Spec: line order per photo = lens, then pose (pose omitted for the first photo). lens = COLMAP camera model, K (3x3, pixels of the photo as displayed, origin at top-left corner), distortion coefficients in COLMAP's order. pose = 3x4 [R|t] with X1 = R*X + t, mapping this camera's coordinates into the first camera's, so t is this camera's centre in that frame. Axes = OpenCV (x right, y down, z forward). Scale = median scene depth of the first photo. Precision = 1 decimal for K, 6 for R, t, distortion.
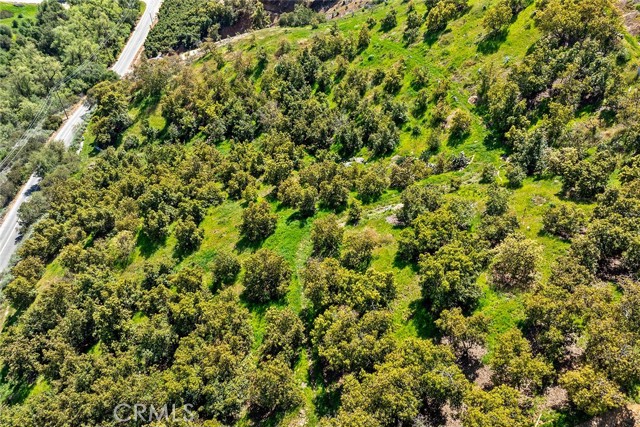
lens RADIAL K [[443.6, 0, 319.8], [0, 443.6, 213.2], [0, 0, 1]] dist [-0.009671, 0.001789]
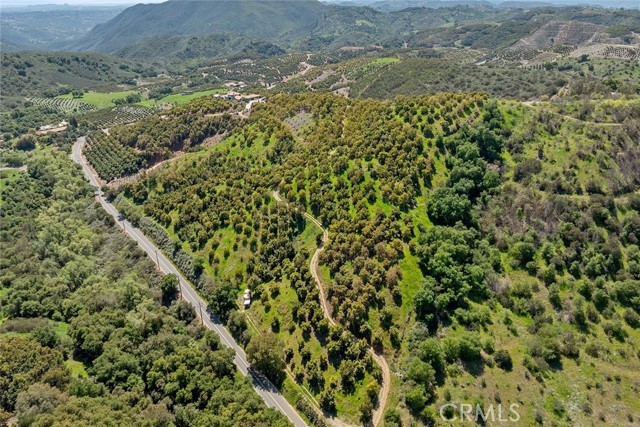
lens RADIAL K [[443.6, 0, 319.4], [0, 443.6, 214.1], [0, 0, 1]] dist [-0.009671, 0.001789]
pose [[0.889822, -0.201844, 0.409238, -0.822043], [0.309957, 0.925549, -0.217452, 1.066699], [-0.334879, 0.320340, 0.886137, -2.166700]]
